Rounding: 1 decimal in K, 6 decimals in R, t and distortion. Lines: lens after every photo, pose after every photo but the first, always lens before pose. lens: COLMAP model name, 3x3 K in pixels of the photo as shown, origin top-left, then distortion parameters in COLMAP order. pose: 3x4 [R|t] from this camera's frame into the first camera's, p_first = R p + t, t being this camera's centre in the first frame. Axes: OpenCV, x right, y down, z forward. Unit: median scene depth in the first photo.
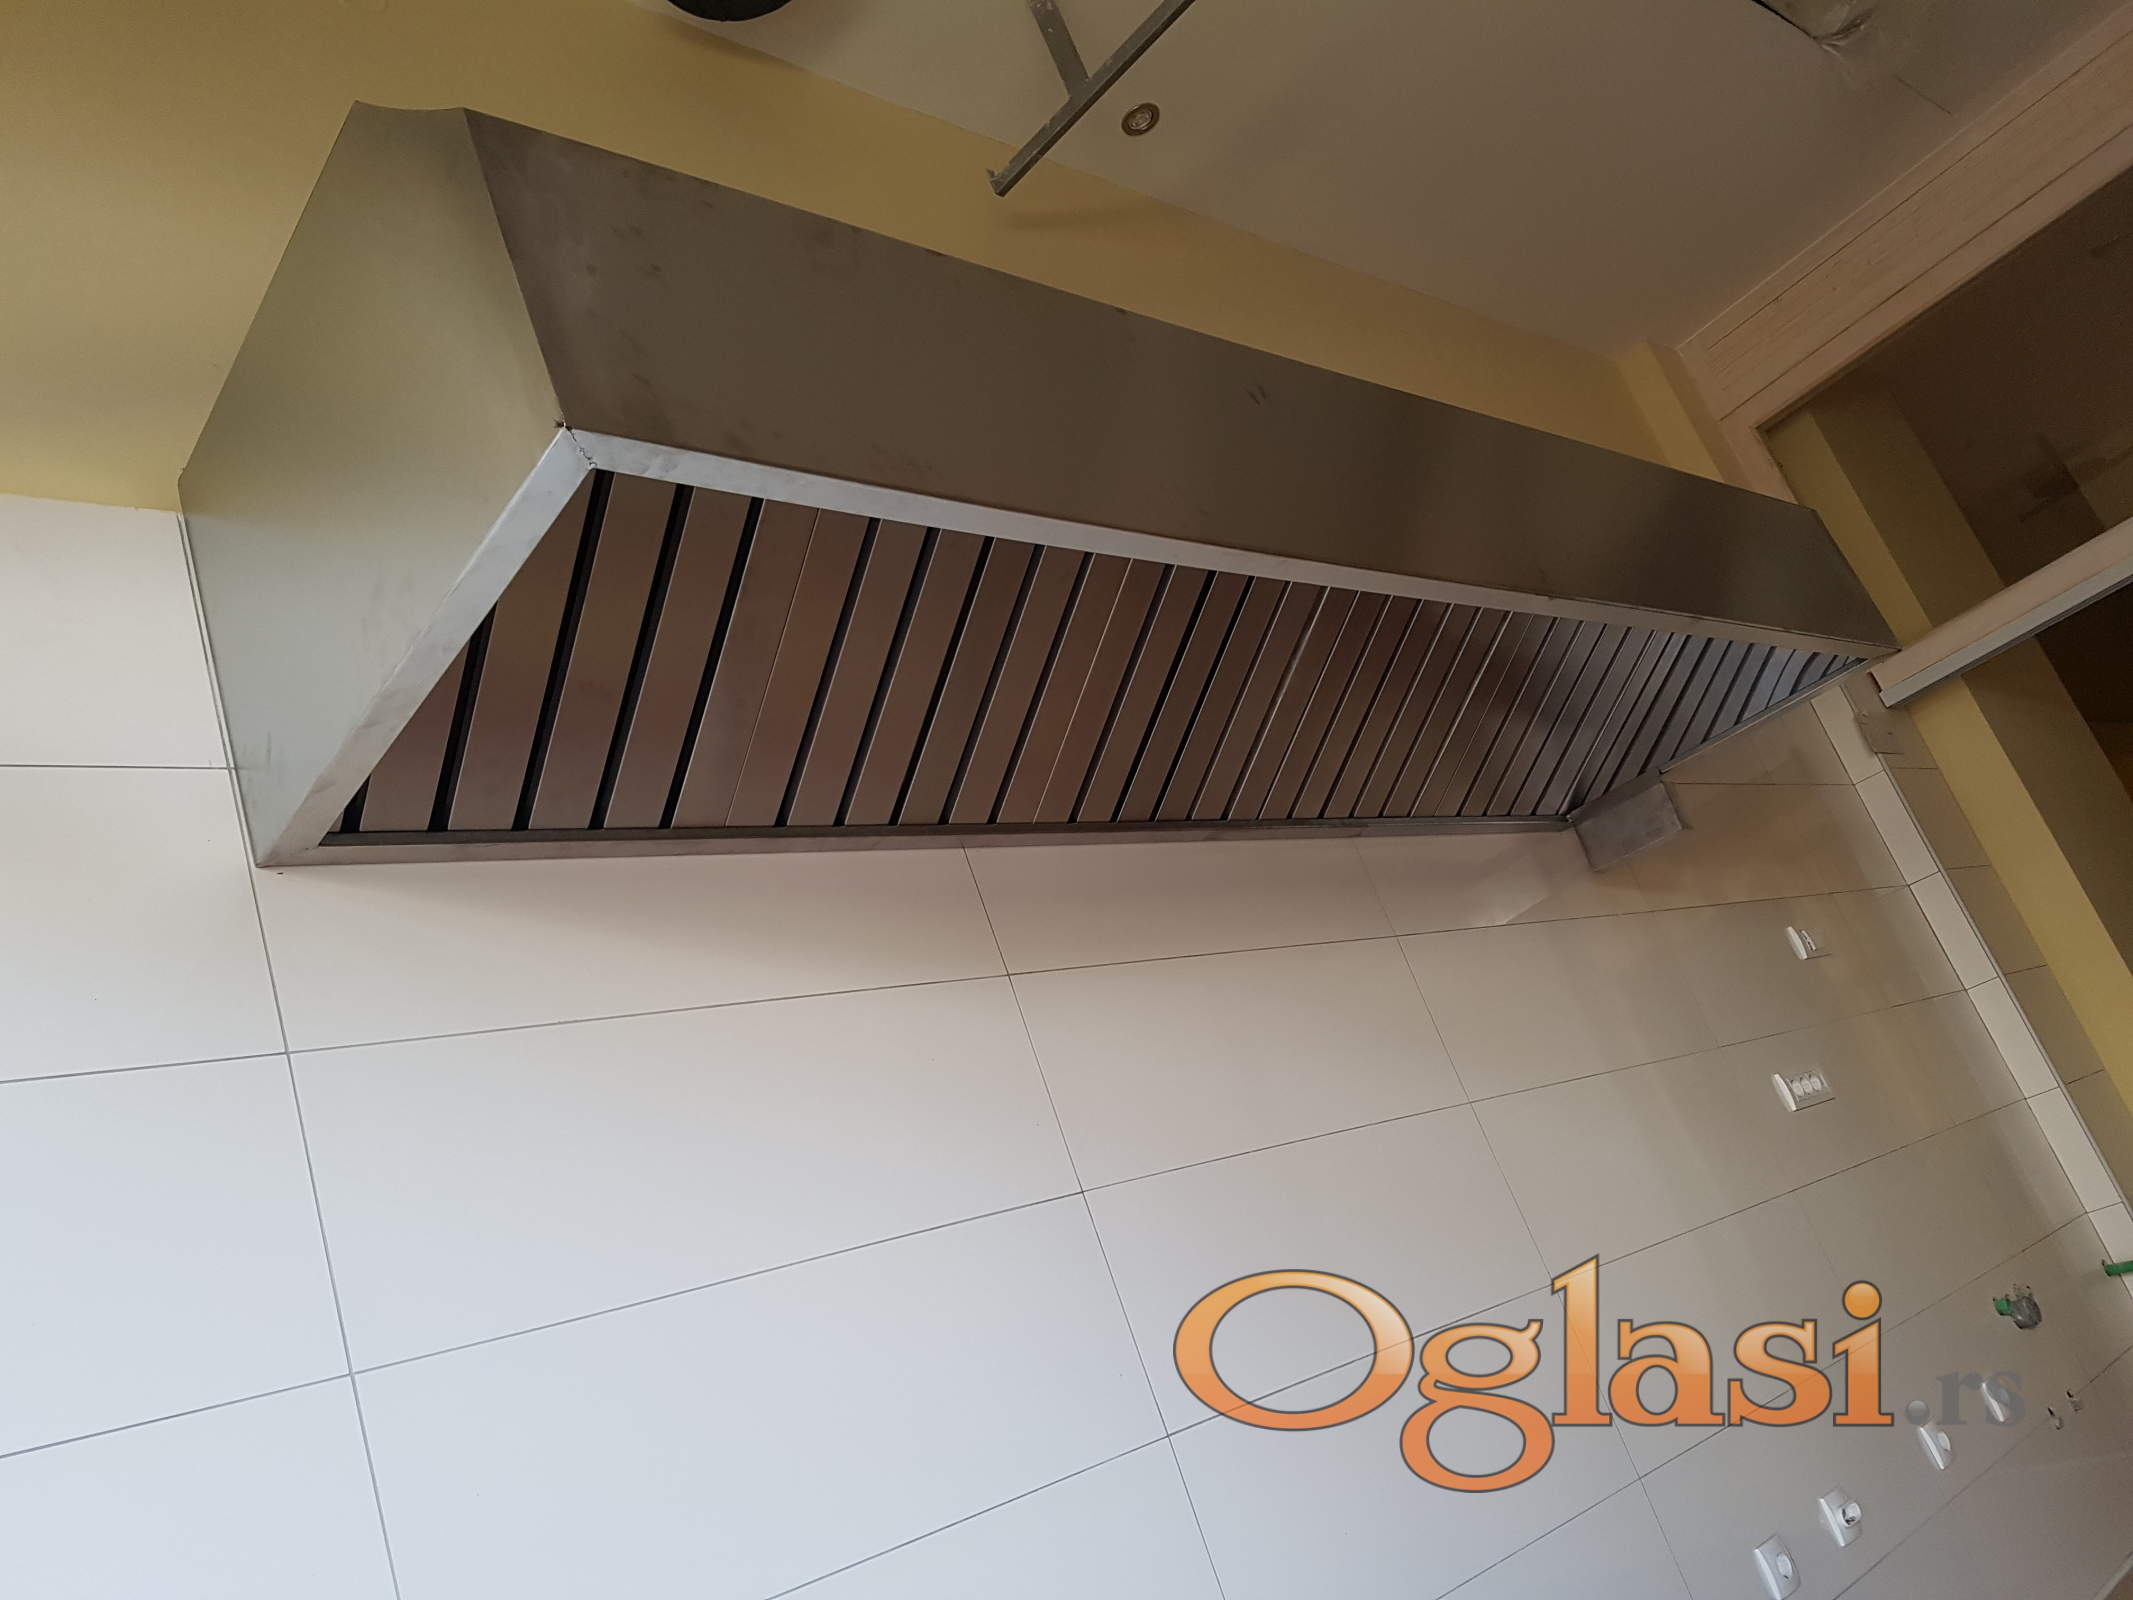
lens RADIAL K [[1651.7, 0, 1075.8], [0, 1651.7, 872.3], [0, 0, 1]] dist [0.007670, 0.002009]
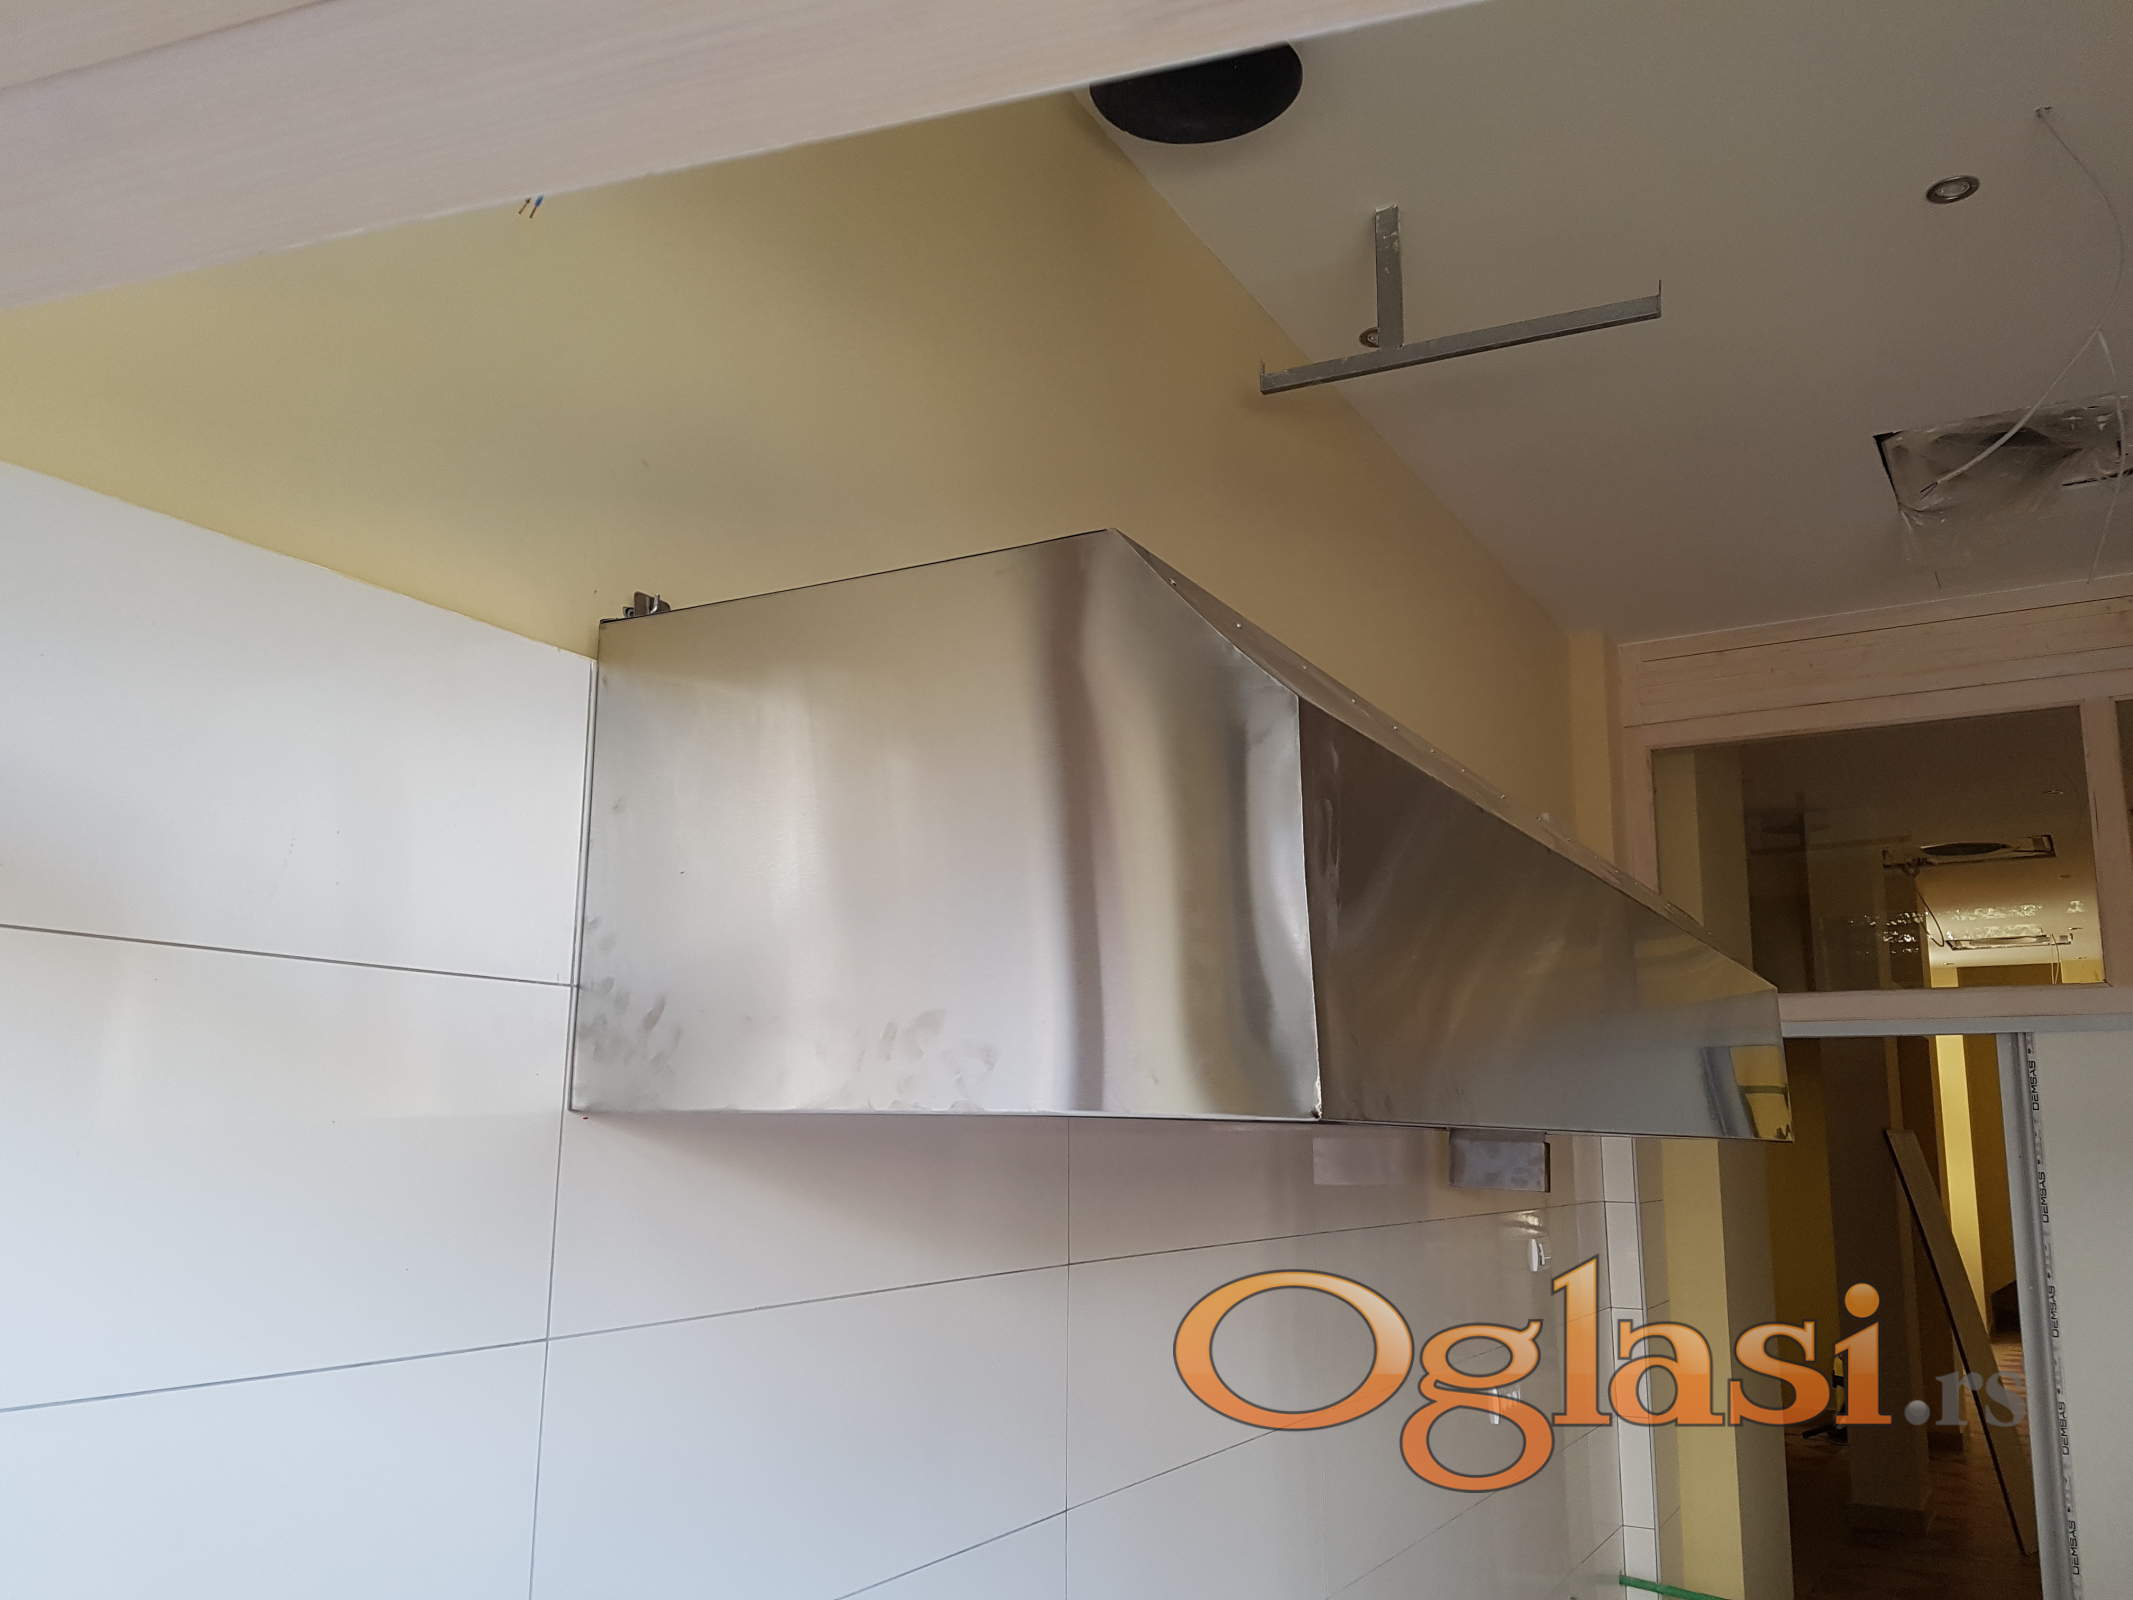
lens RADIAL K [[1648.2, 0, 1063.9], [0, 1648.2, 880.8], [0, 0, 1]] dist [0.041061, 0.001382]
pose [[0.887944, 0.380892, 0.257831, -0.288891], [-0.406390, 0.912222, 0.051945, -0.150573], [-0.215413, -0.150904, 0.964793, 0.042438]]
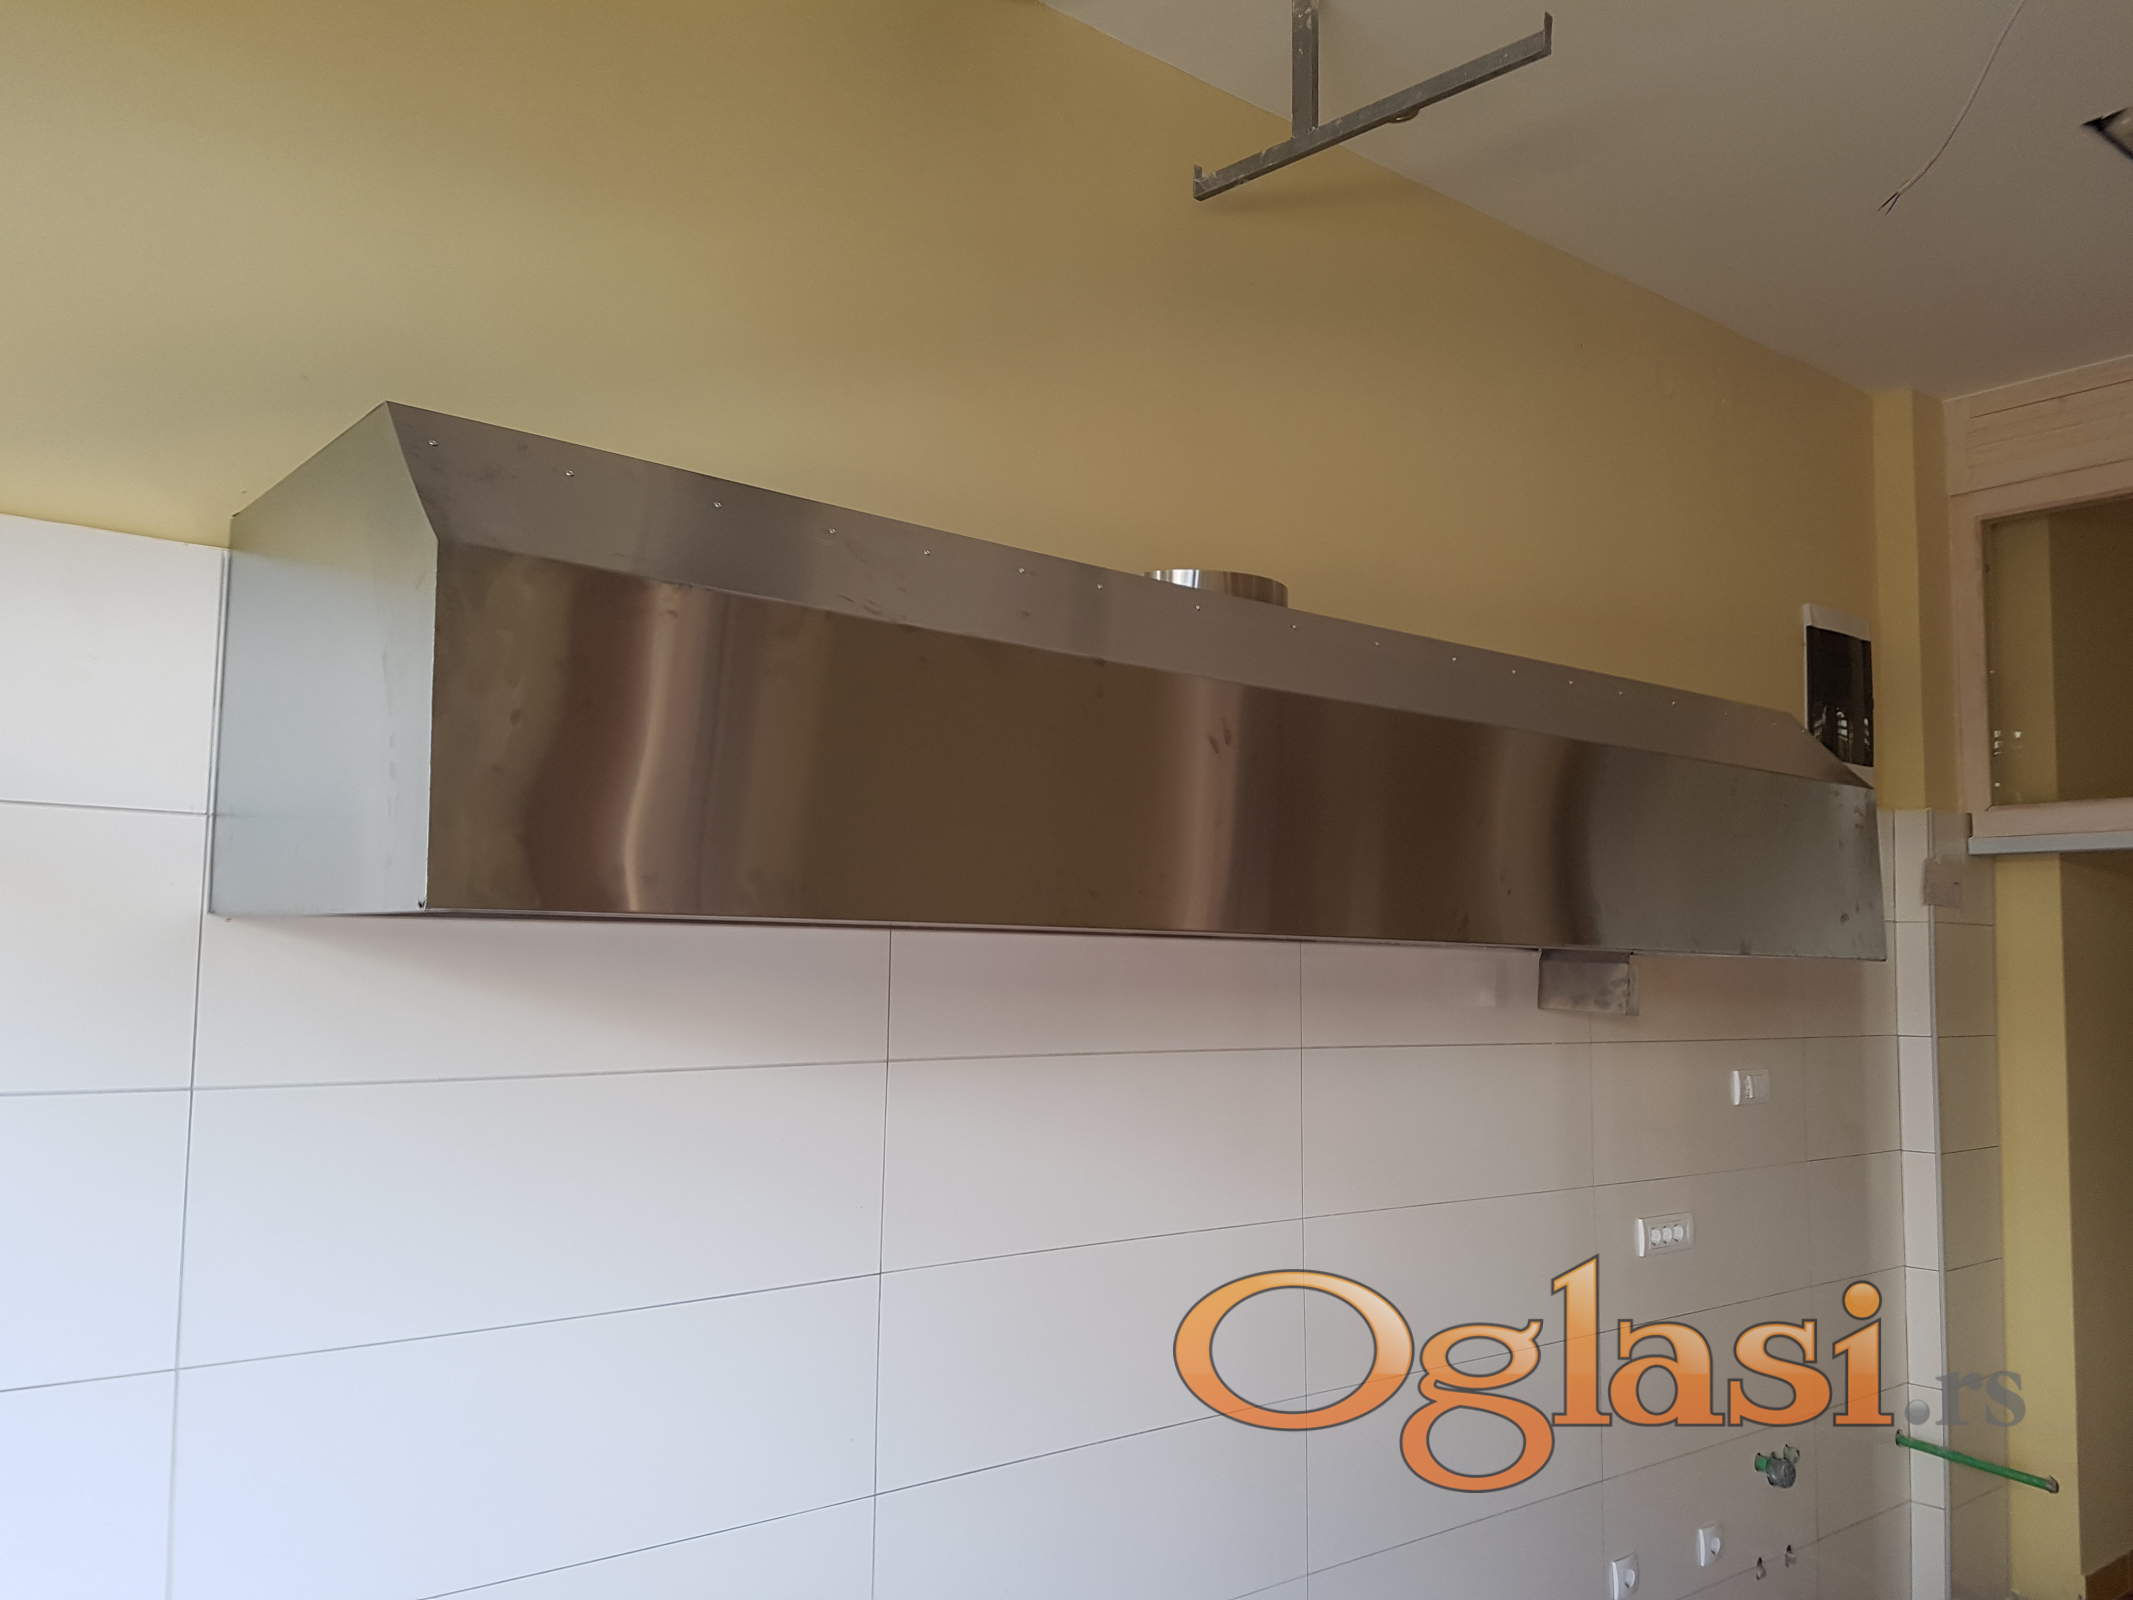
lens RADIAL K [[1646.4, 0, 1075.5], [0, 1646.4, 852.5], [0, 0, 1]] dist [0.021662, -0.007001]
pose [[0.938811, 0.341783, -0.042629, 0.057037], [-0.320272, 0.911785, 0.257049, -0.287415], [0.126724, -0.227668, 0.965458, -0.014824]]
